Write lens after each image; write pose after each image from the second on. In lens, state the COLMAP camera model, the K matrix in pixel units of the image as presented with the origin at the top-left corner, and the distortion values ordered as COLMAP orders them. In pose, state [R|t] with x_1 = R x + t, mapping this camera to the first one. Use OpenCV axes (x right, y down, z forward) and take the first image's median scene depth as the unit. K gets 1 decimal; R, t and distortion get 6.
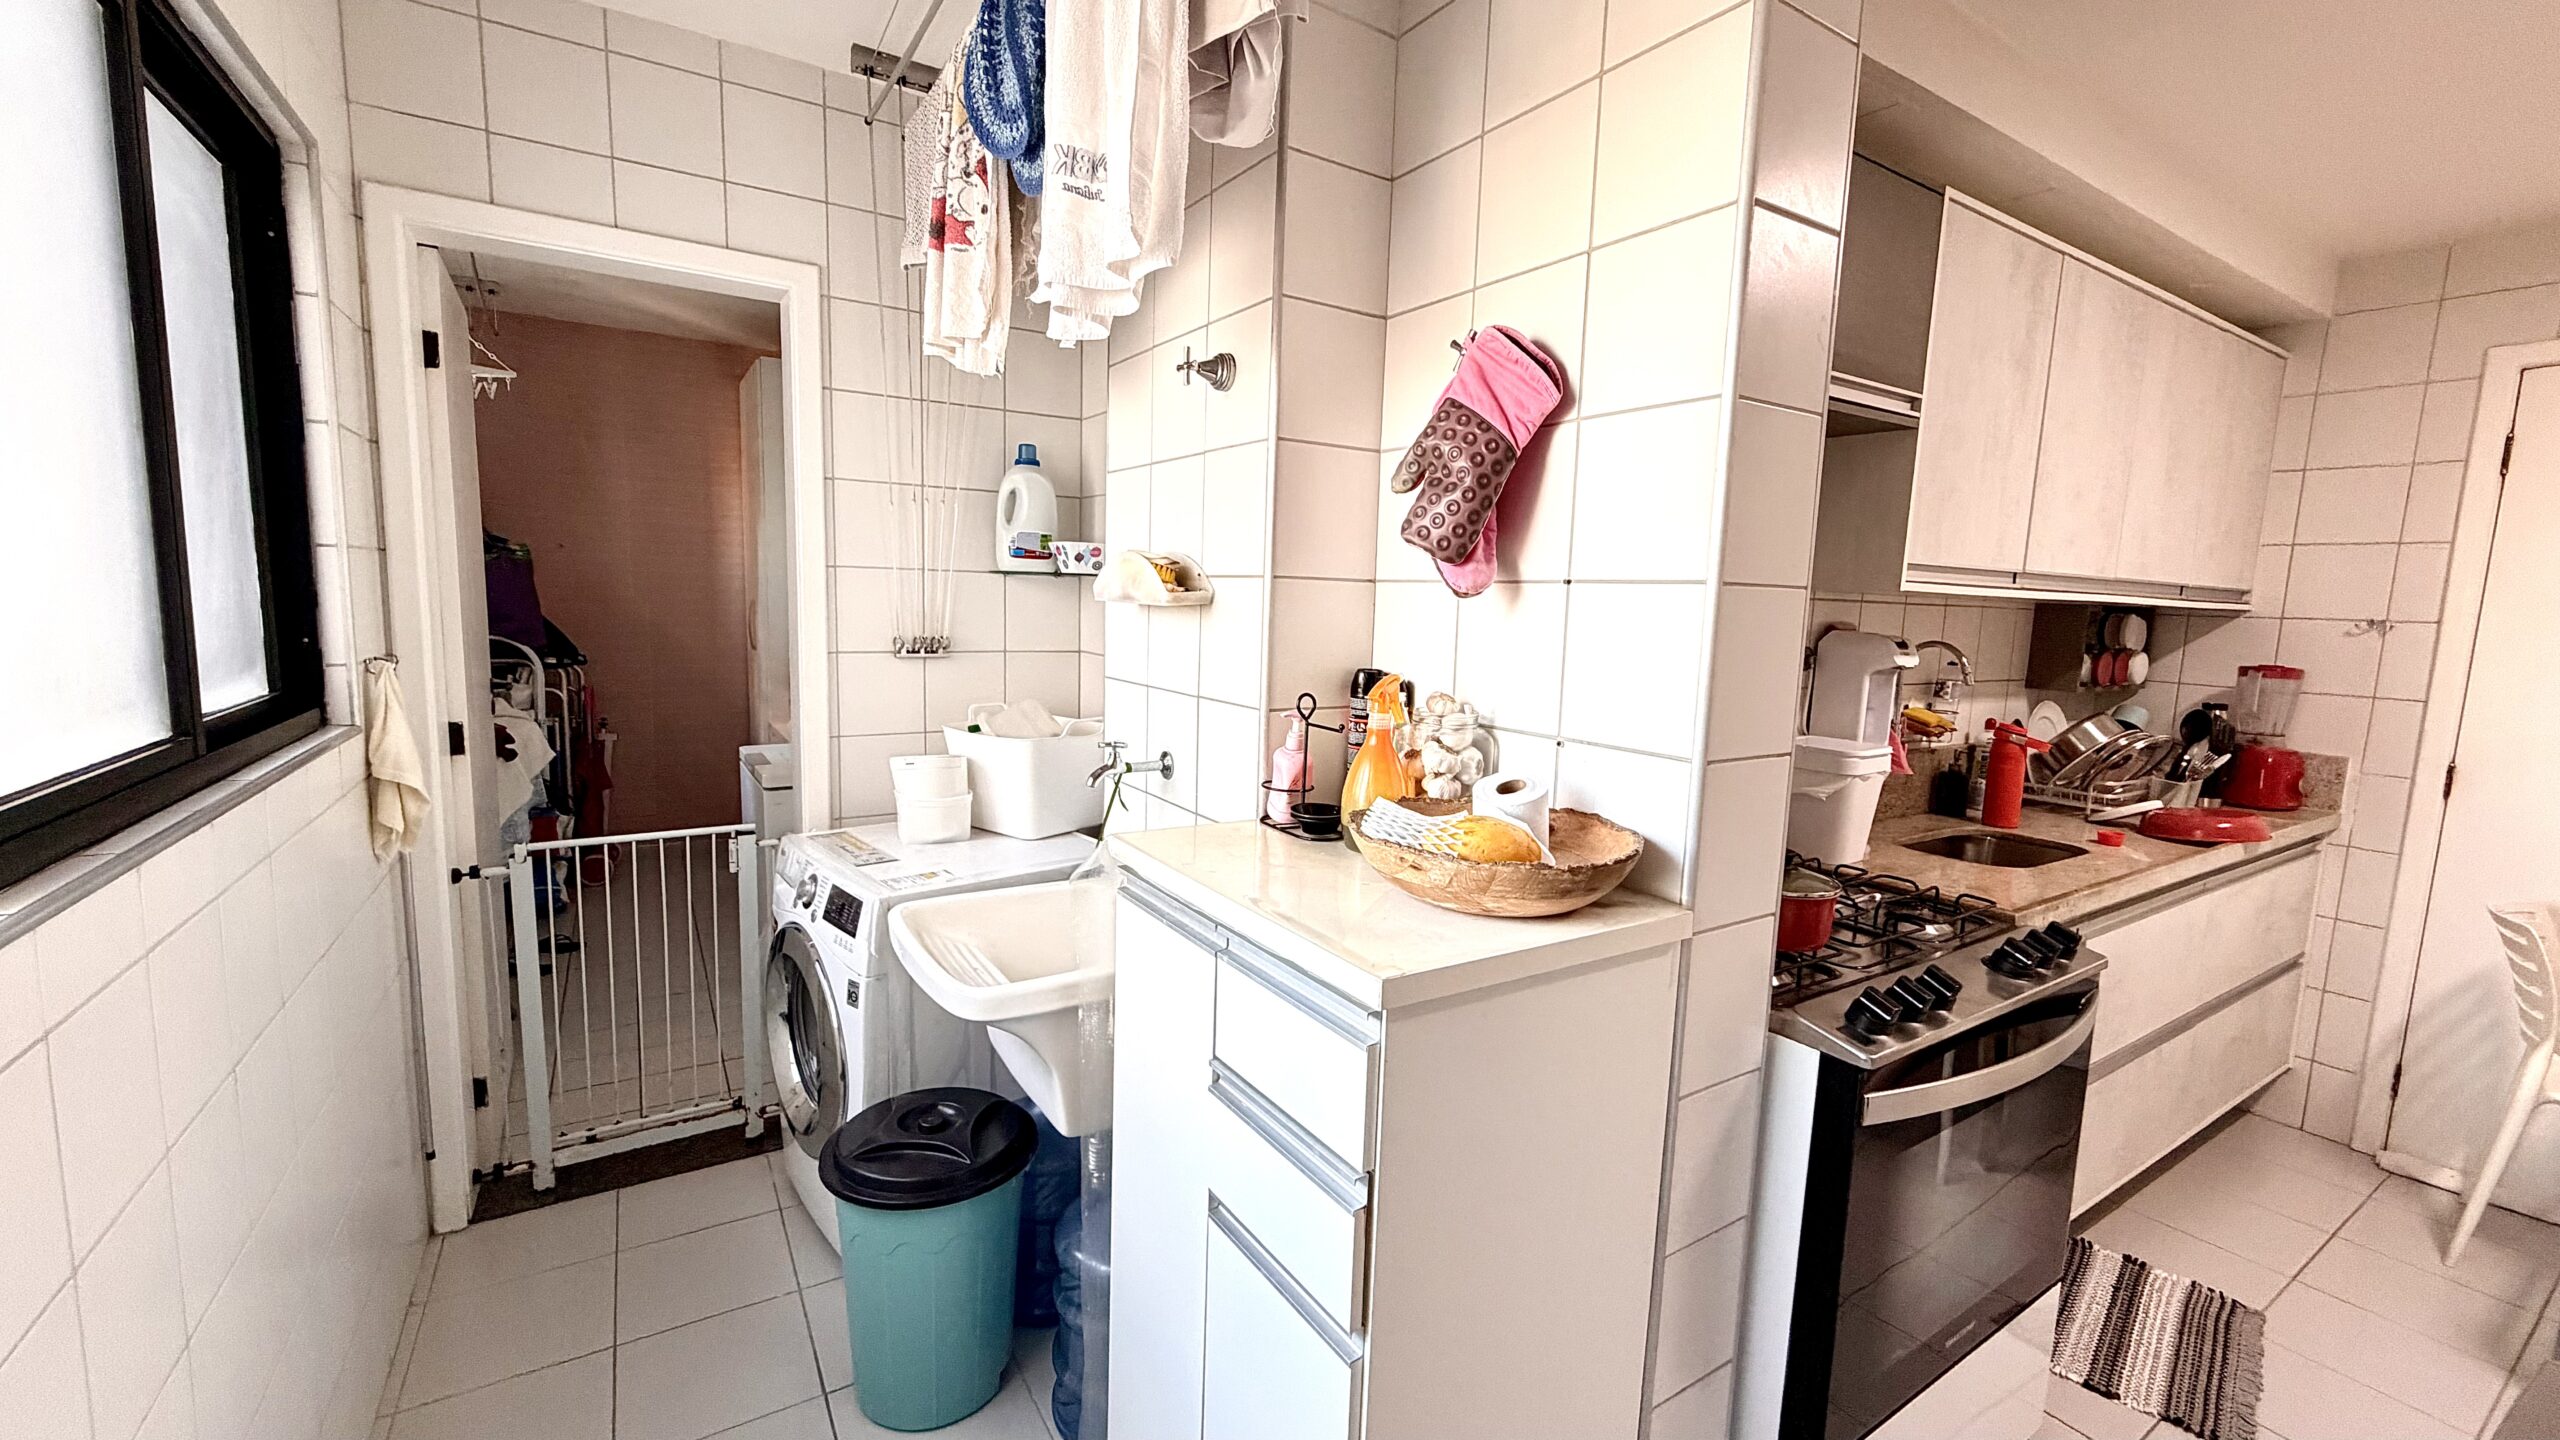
lens RADIAL K [[1020.9, 0, 1278.5], [0, 1020.9, 720.6], [0, 0, 1]] dist [-0.002770, 0.000902]
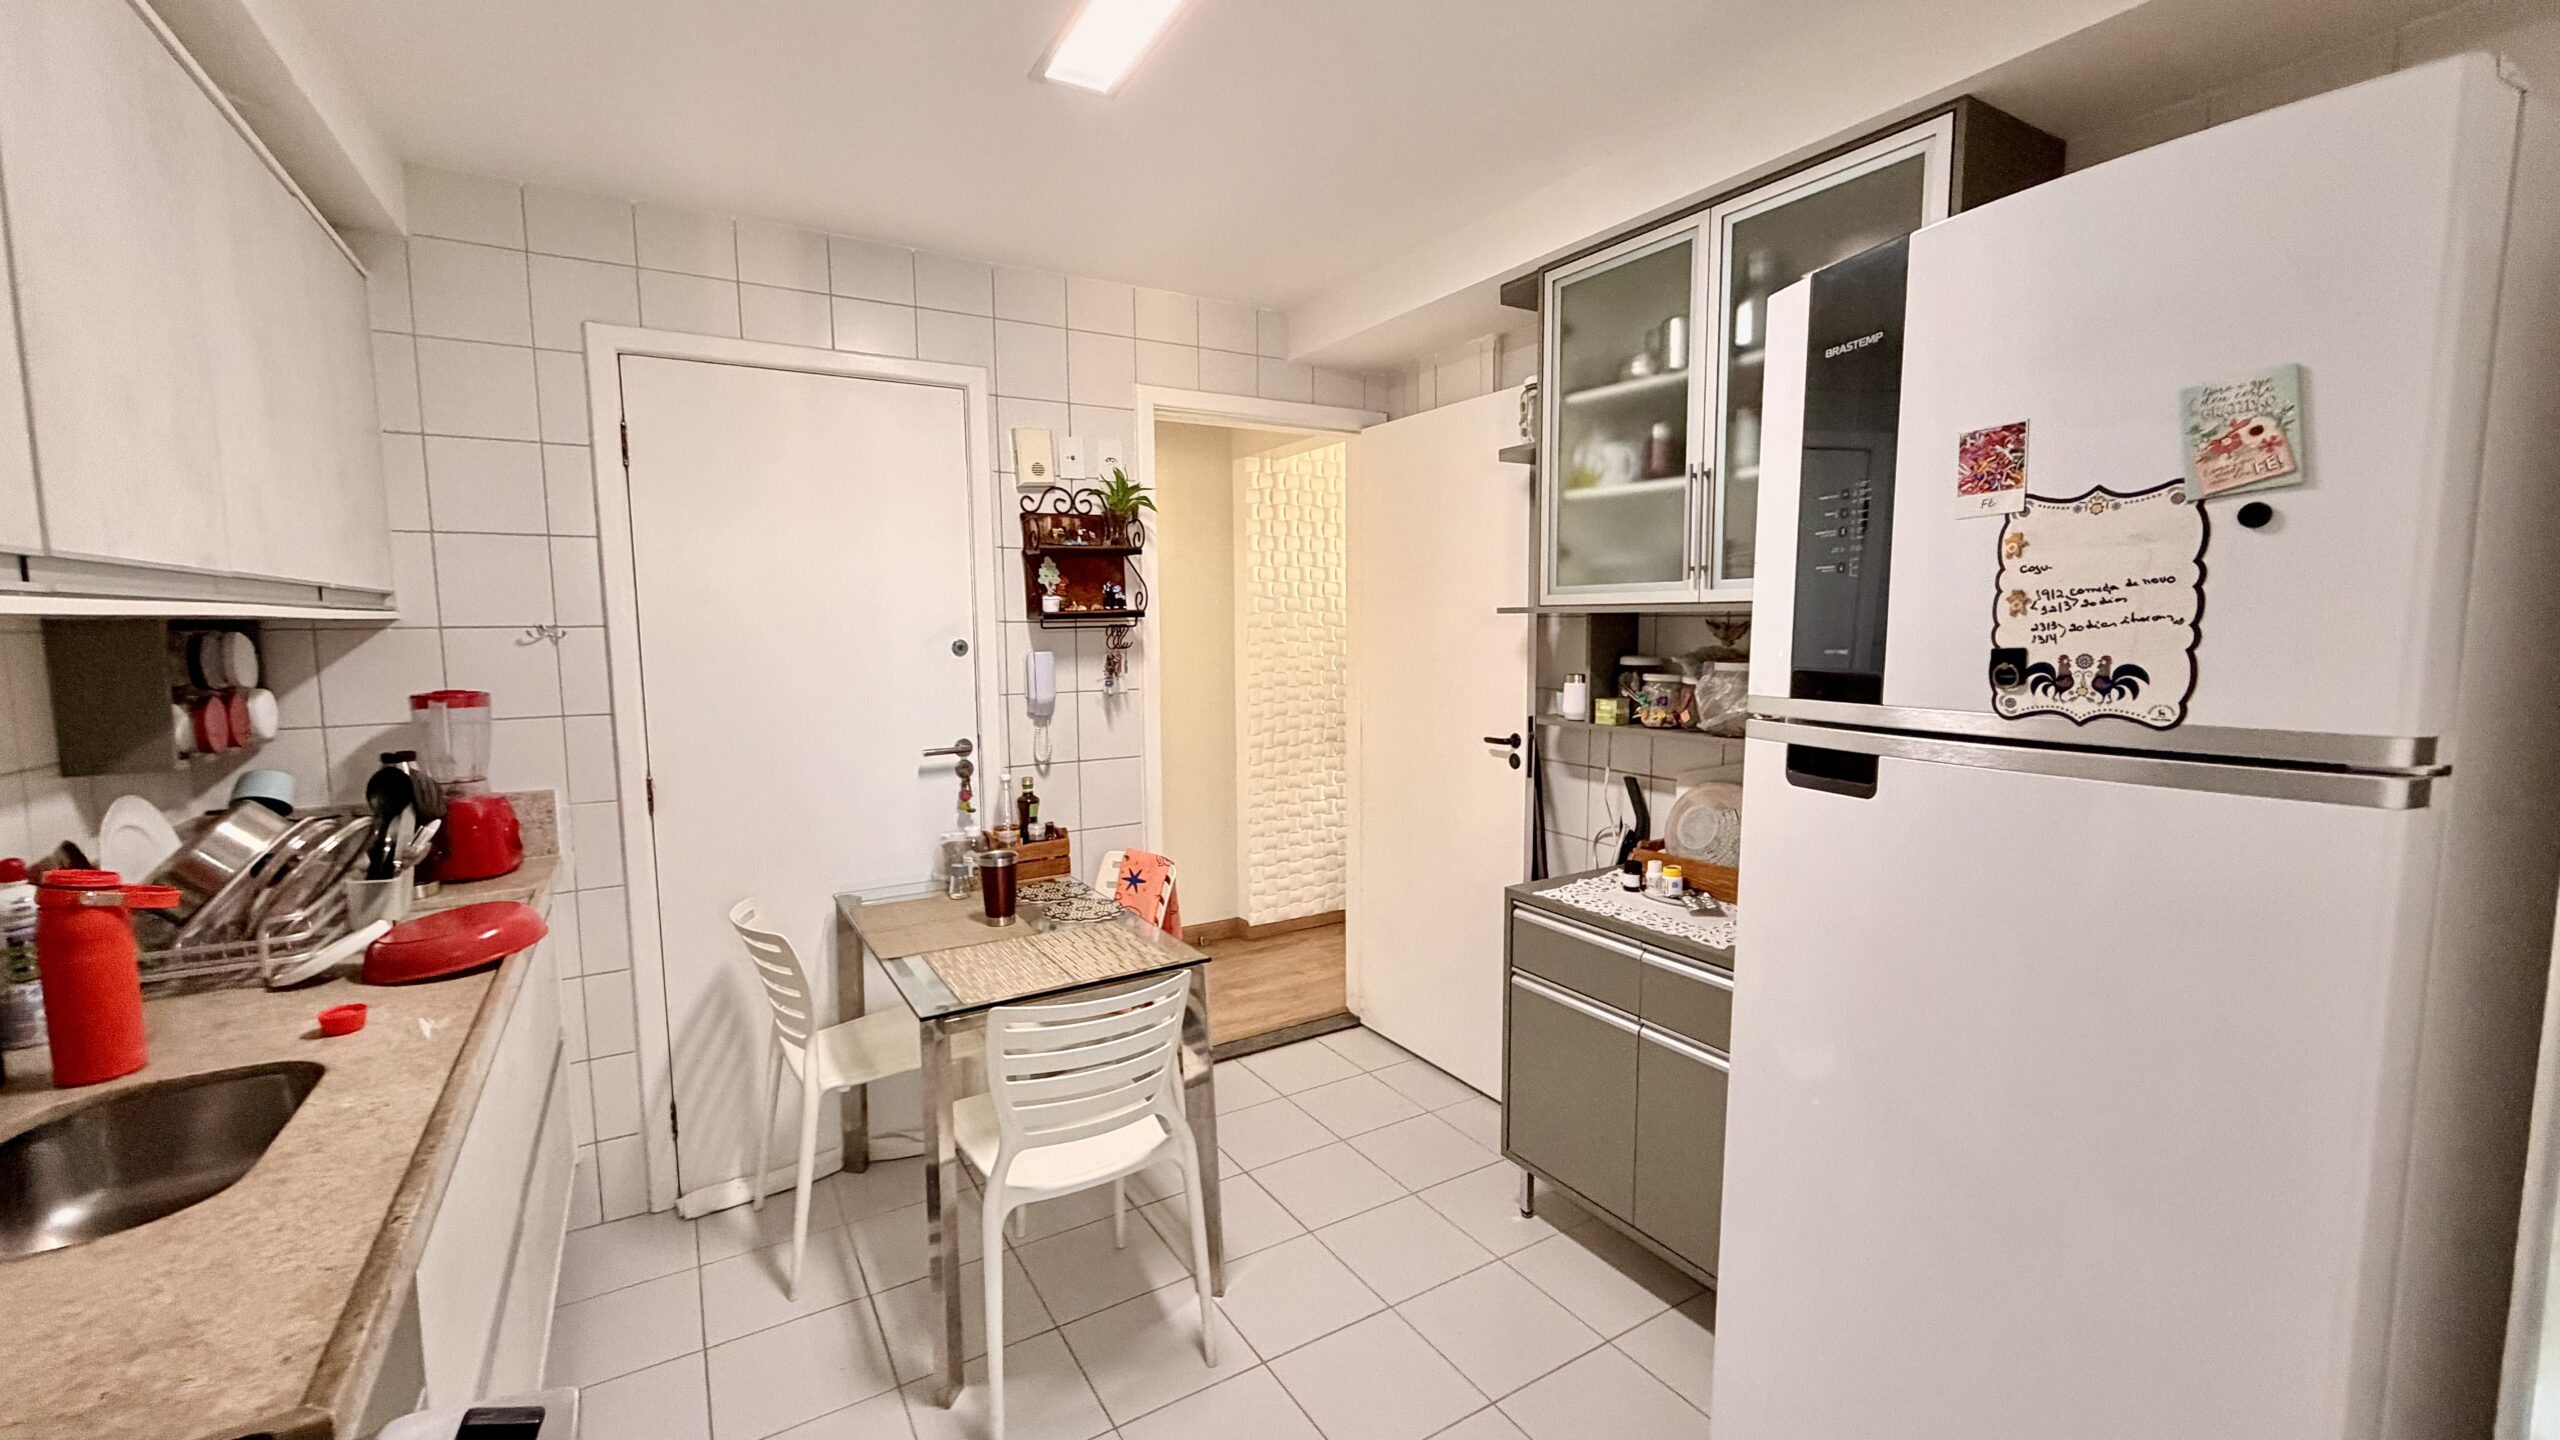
lens RADIAL K [[1020.9, 0, 1276.2], [0, 1020.9, 722.4], [0, 0, 1]] dist [-0.002770, 0.000902]
pose [[0.020271, -0.134446, 0.990714, 0.242600], [0.133092, 0.982461, 0.130603, -0.050261], [-0.990896, 0.129209, 0.037809, 0.380241]]
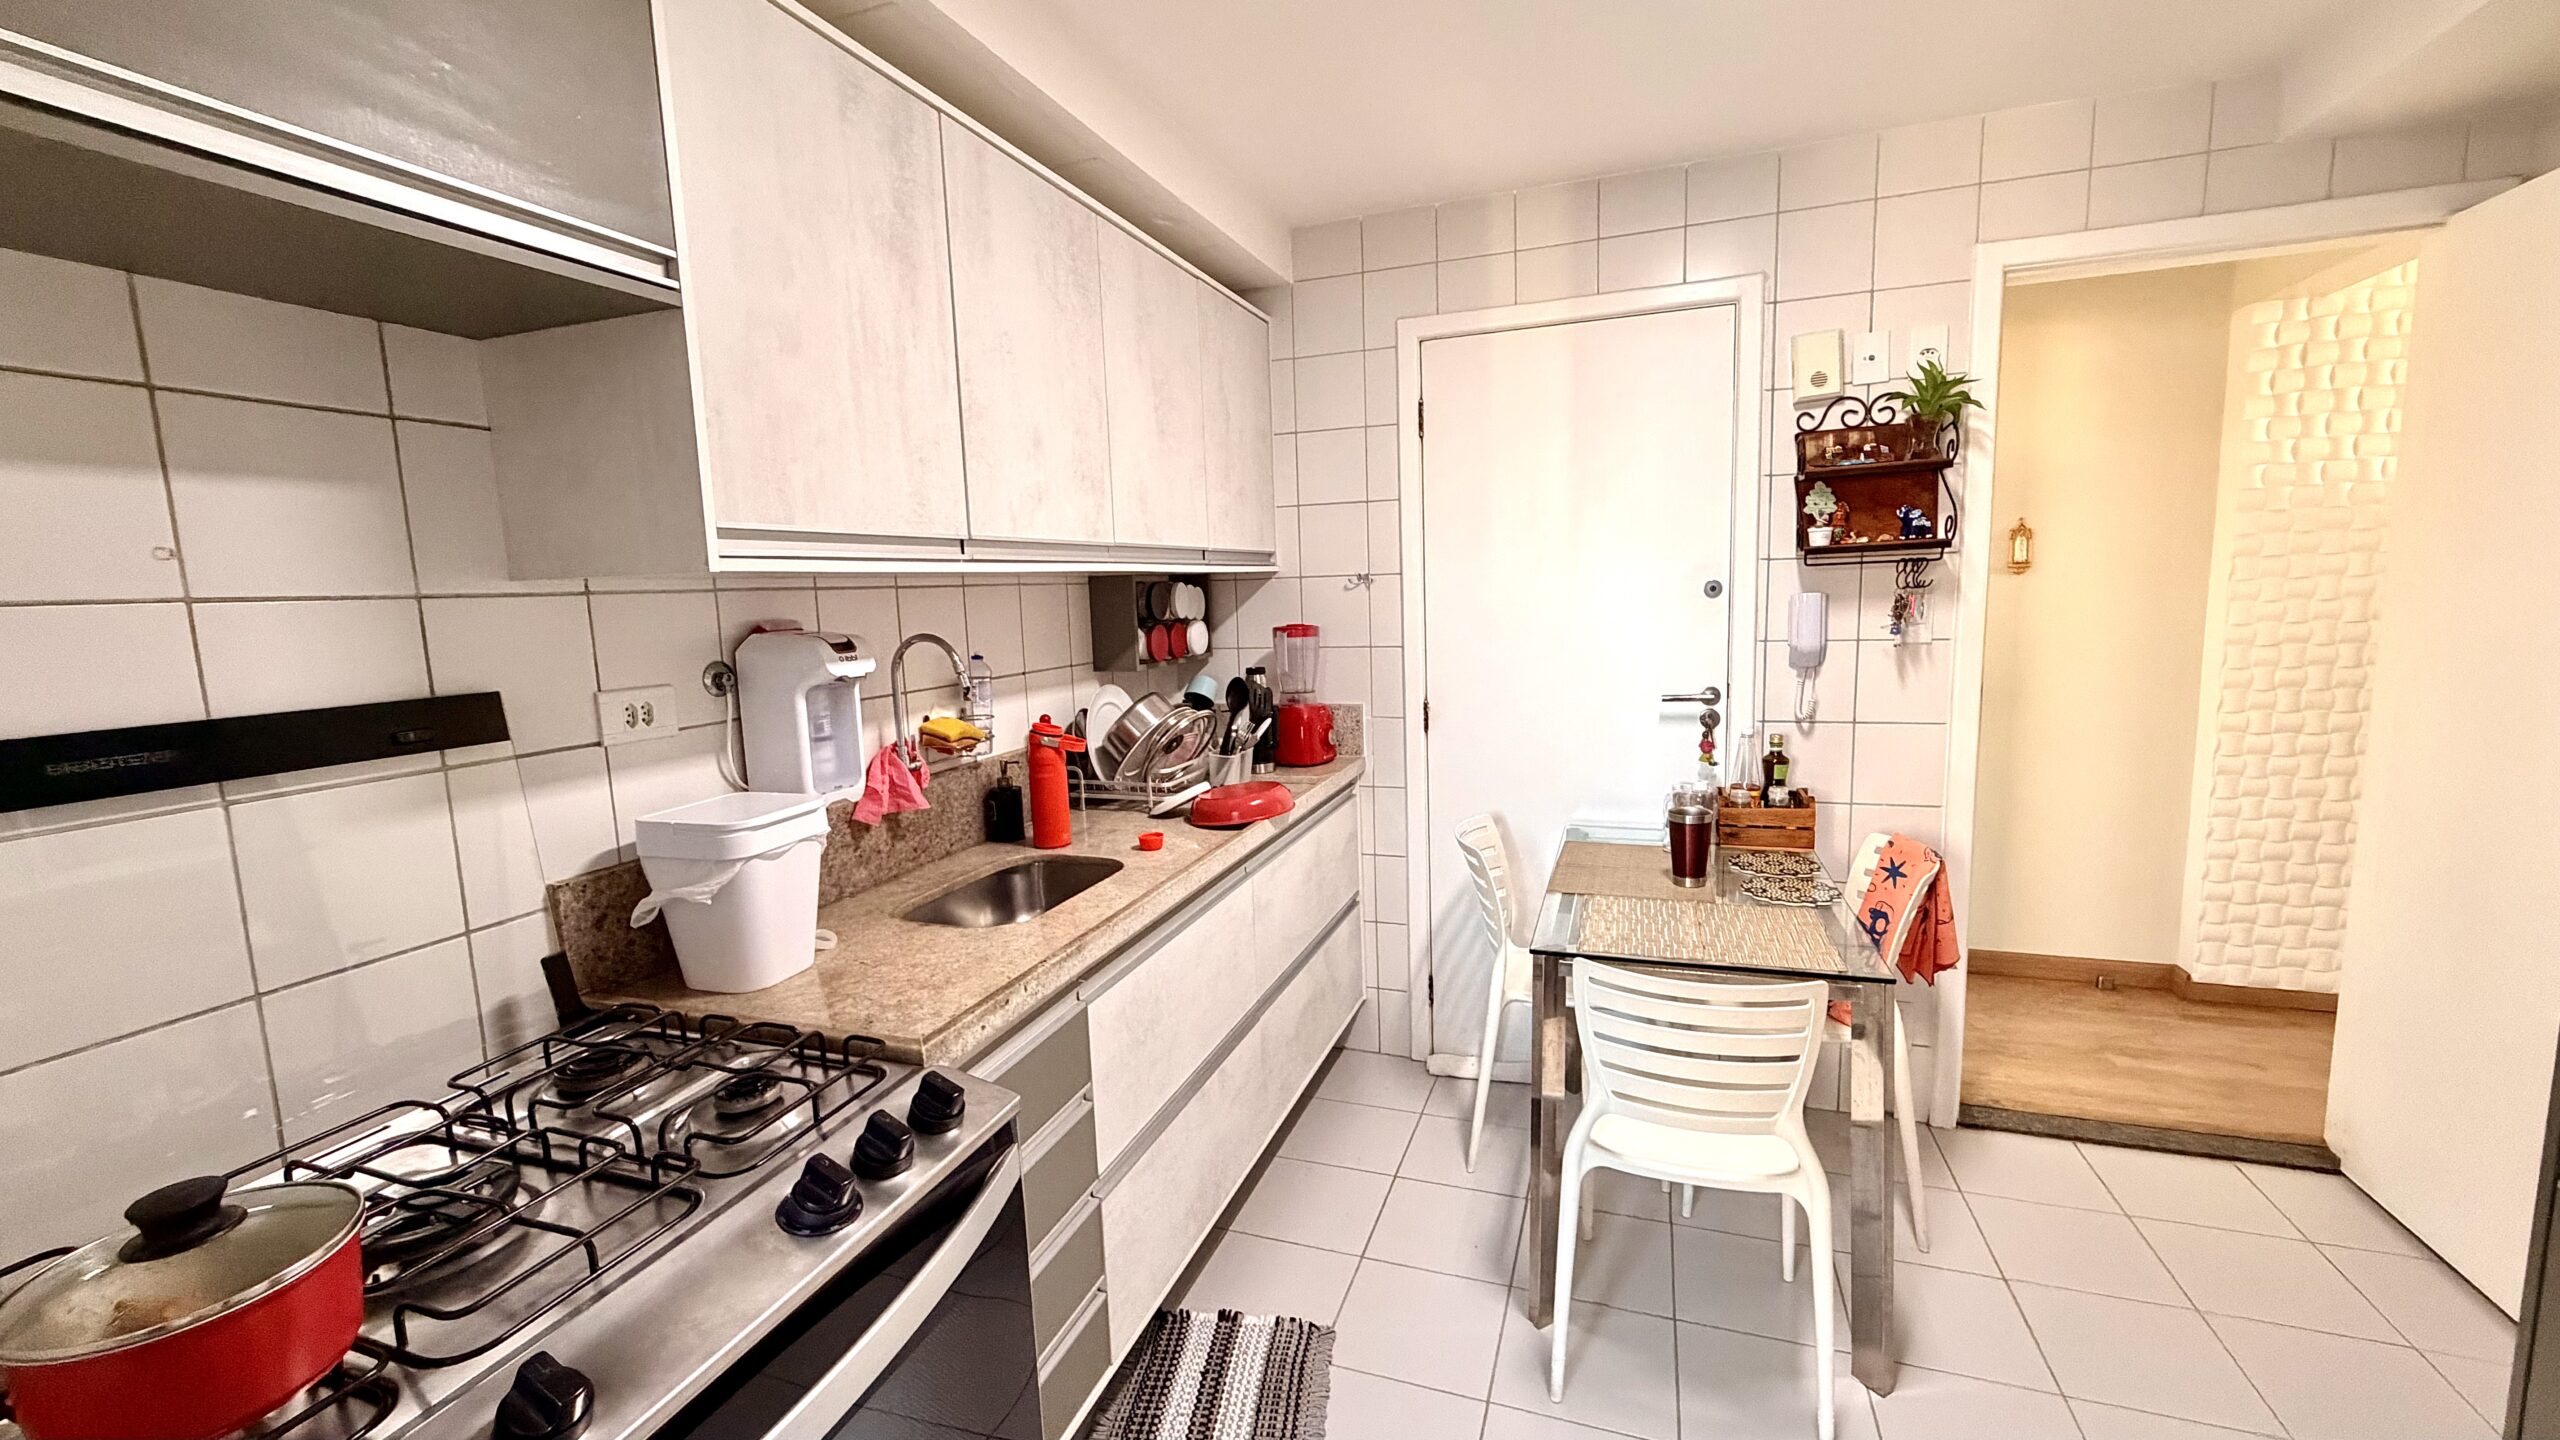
lens RADIAL K [[1020.9, 0, 1275.1], [0, 1020.9, 721.6], [0, 0, 1]] dist [-0.002770, 0.000902]
pose [[0.788893, -0.141346, 0.598055, 0.348596], [0.136214, 0.989201, 0.054111, -0.016585], [-0.599244, 0.038776, 0.799627, 0.208933]]
